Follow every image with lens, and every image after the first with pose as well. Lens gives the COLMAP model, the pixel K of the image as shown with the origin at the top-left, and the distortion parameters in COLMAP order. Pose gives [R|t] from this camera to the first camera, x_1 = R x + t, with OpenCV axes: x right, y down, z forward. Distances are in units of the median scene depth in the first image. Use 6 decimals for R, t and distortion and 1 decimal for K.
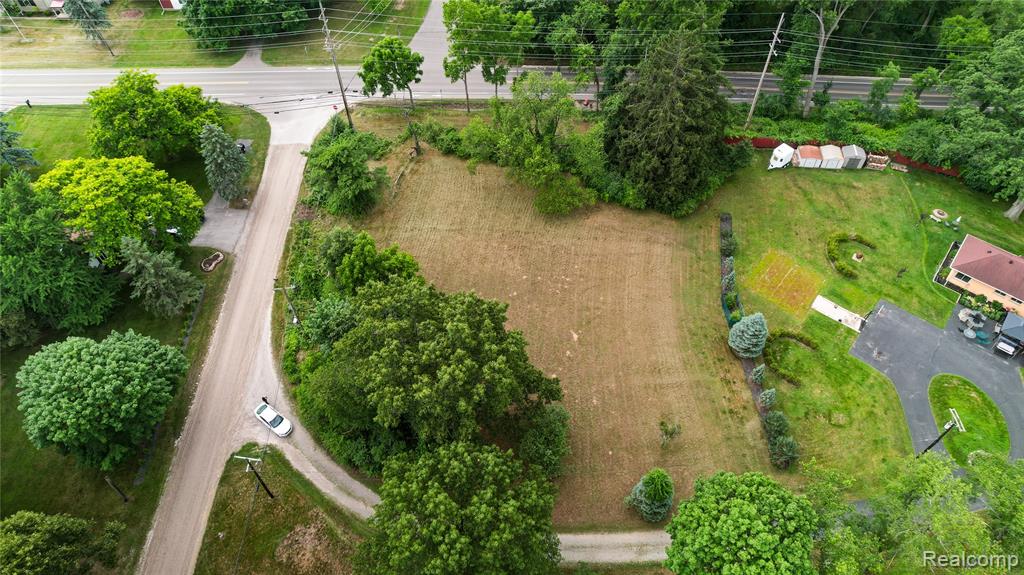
lens RADIAL K [[657.7, 0, 521.1], [0, 657.7, 287.6], [0, 0, 1]] dist [-0.029062, 0.019471]
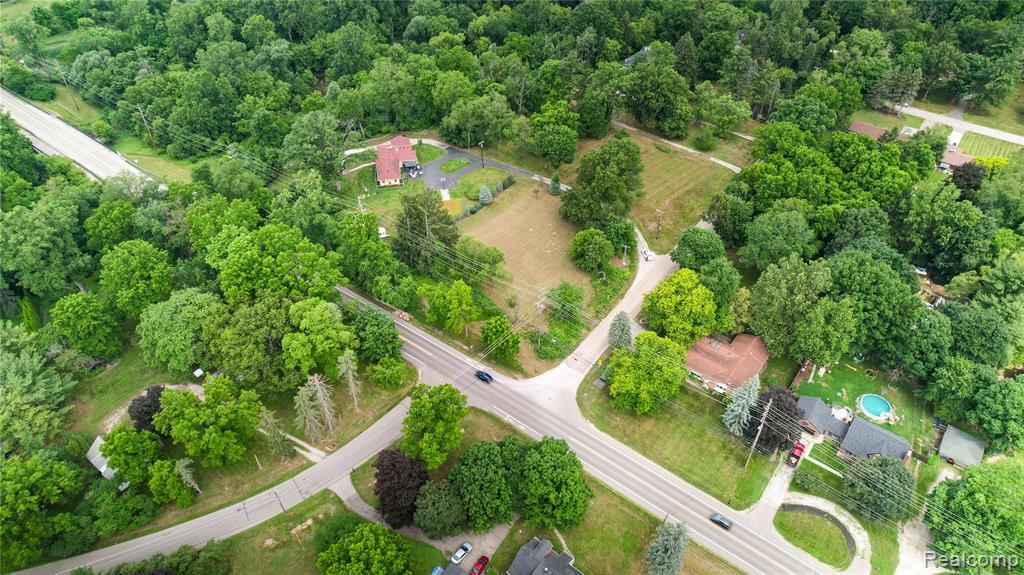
lens RADIAL K [[657.7, 0, 512.4], [0, 657.7, 286.0], [0, 0, 1]] dist [-0.029062, 0.019471]
pose [[-0.764961, -0.435535, 0.474494, -1.074373], [0.503973, 0.053976, 0.862031, -1.979374], [-0.401056, 0.898552, 0.178208, 0.722889]]
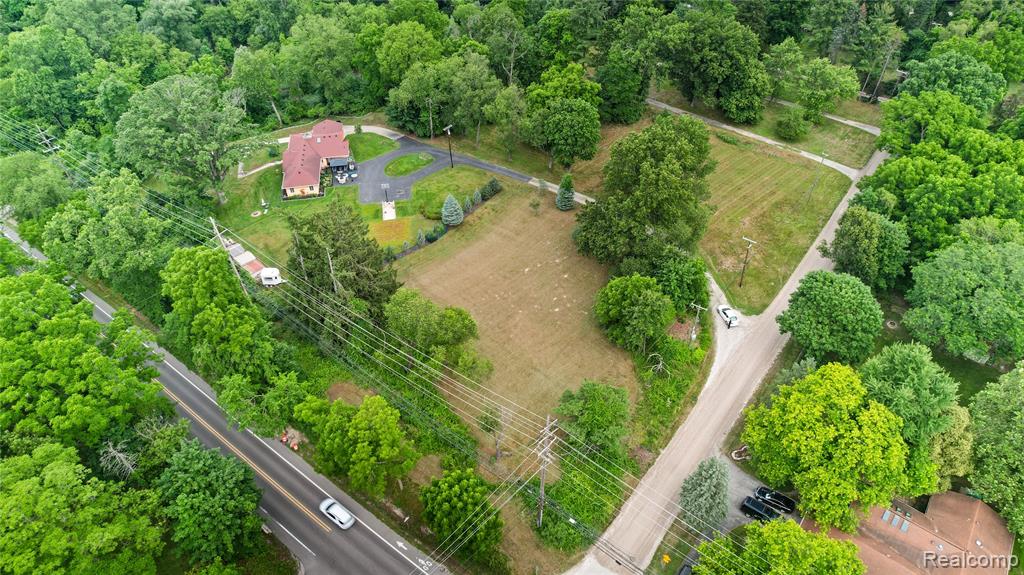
lens RADIAL K [[657.7, 0, 514.7], [0, 657.7, 285.6], [0, 0, 1]] dist [-0.029062, 0.019471]
pose [[-0.768466, -0.428311, 0.475405, -0.582266], [0.500253, 0.061143, 0.863718, -1.148644], [-0.399007, 0.901561, 0.167278, 0.740492]]
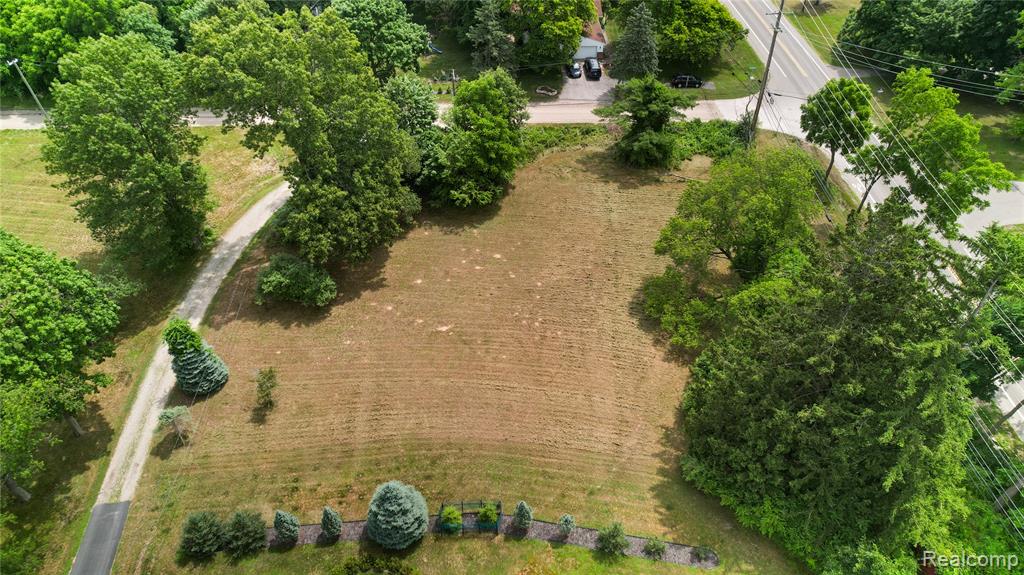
lens RADIAL K [[657.7, 0, 511.6], [0, 657.7, 288.5], [0, 0, 1]] dist [-0.029062, 0.019471]
pose [[-0.002776, 0.682979, -0.730433, 0.580976], [-0.782949, 0.452906, 0.426458, -0.322073], [0.622079, 0.573076, 0.533480, 0.564514]]
